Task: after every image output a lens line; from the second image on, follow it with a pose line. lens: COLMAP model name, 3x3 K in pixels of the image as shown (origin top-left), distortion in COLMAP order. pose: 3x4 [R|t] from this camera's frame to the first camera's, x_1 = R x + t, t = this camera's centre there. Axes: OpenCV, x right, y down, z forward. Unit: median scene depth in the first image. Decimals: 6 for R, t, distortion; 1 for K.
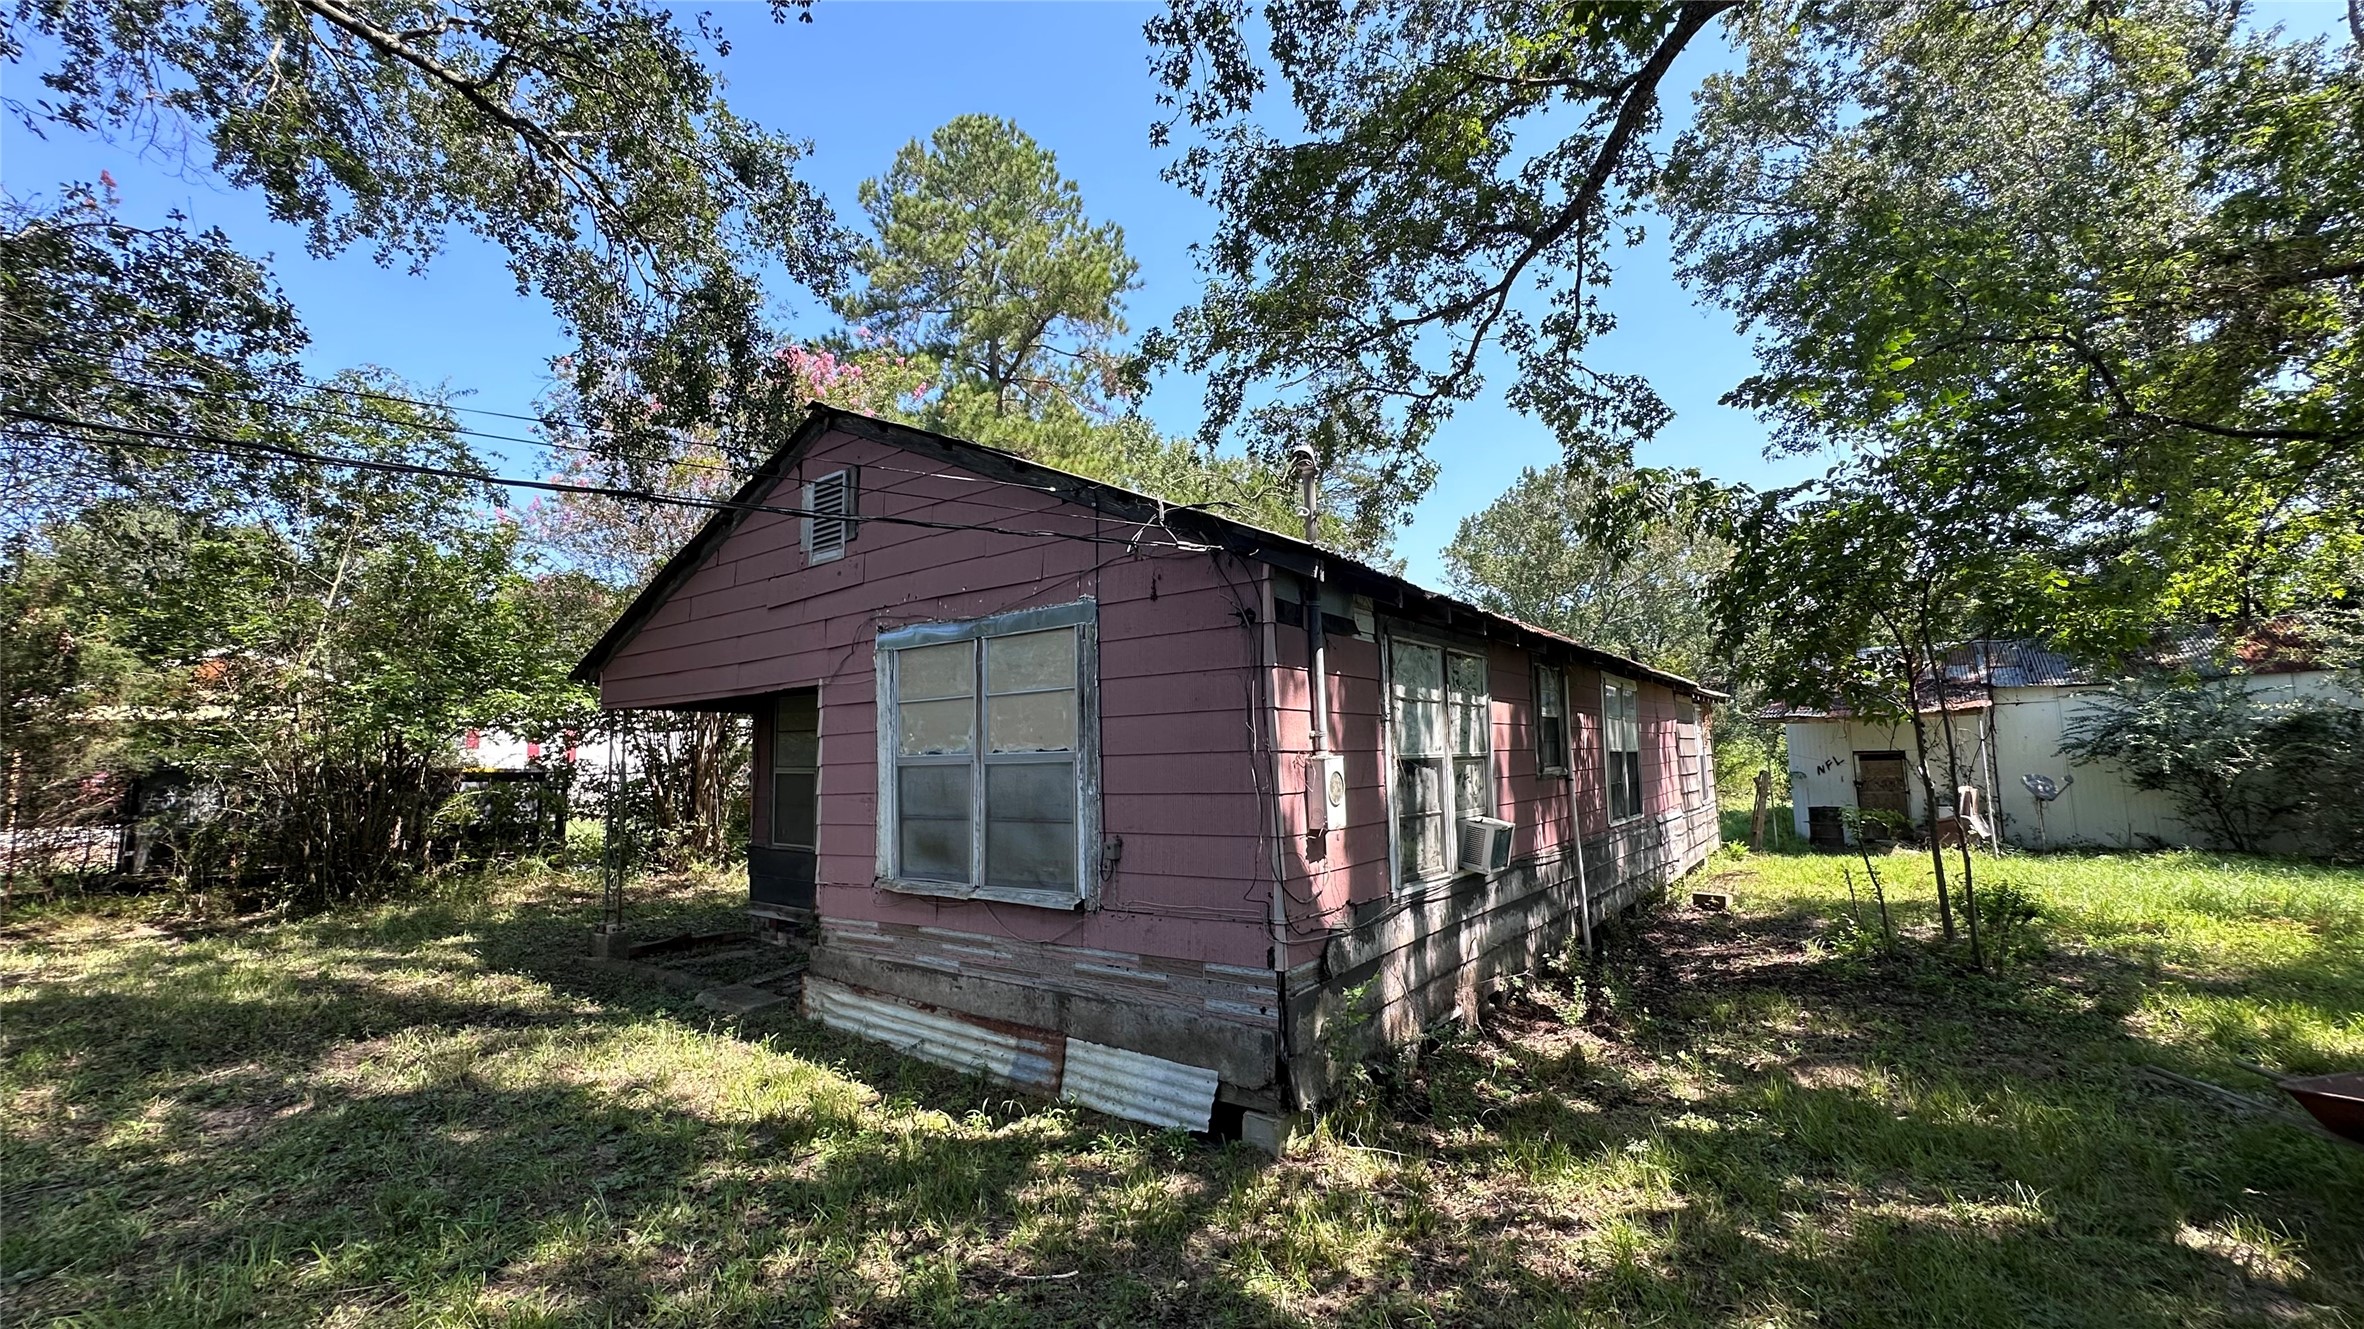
lens RADIAL K [[950.9, 0, 1182.3], [0, 950.9, 668.6], [0, 0, 1]] dist [-0.002597, -0.000149]
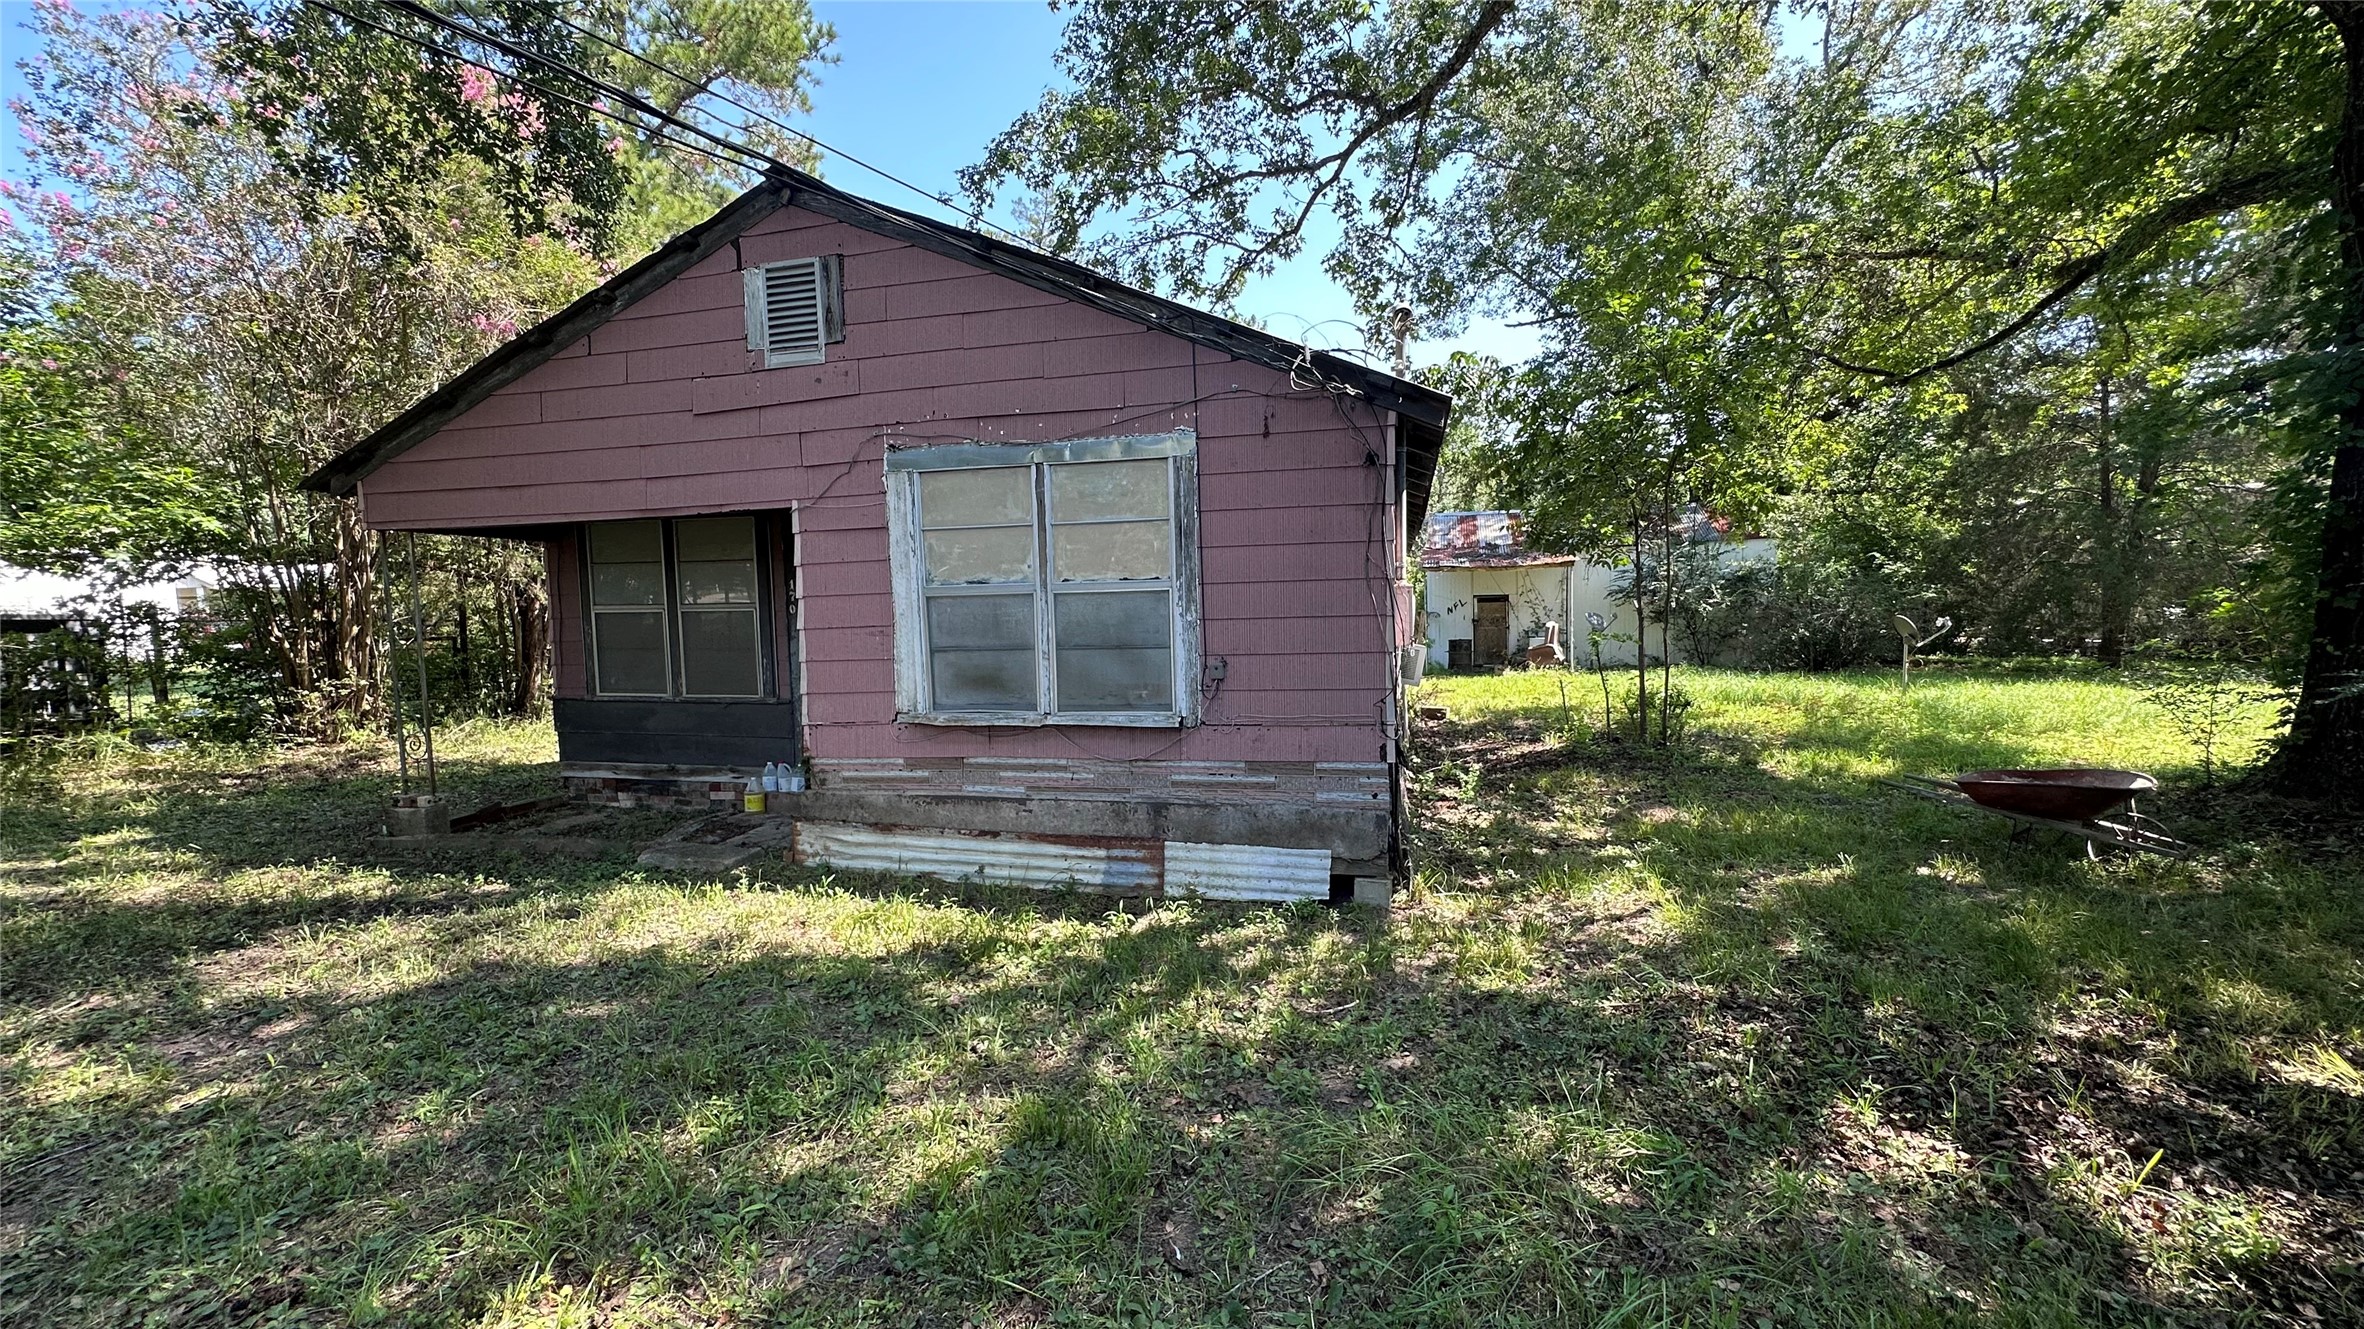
lens RADIAL K [[950.9, 0, 1187.4], [0, 950.9, 663.5], [0, 0, 1]] dist [-0.002597, -0.000149]
pose [[0.919743, -0.027604, 0.391549, -0.473982], [-0.032876, 0.988602, 0.146922, 0.022681], [-0.391142, -0.148003, 0.908352, 0.026988]]
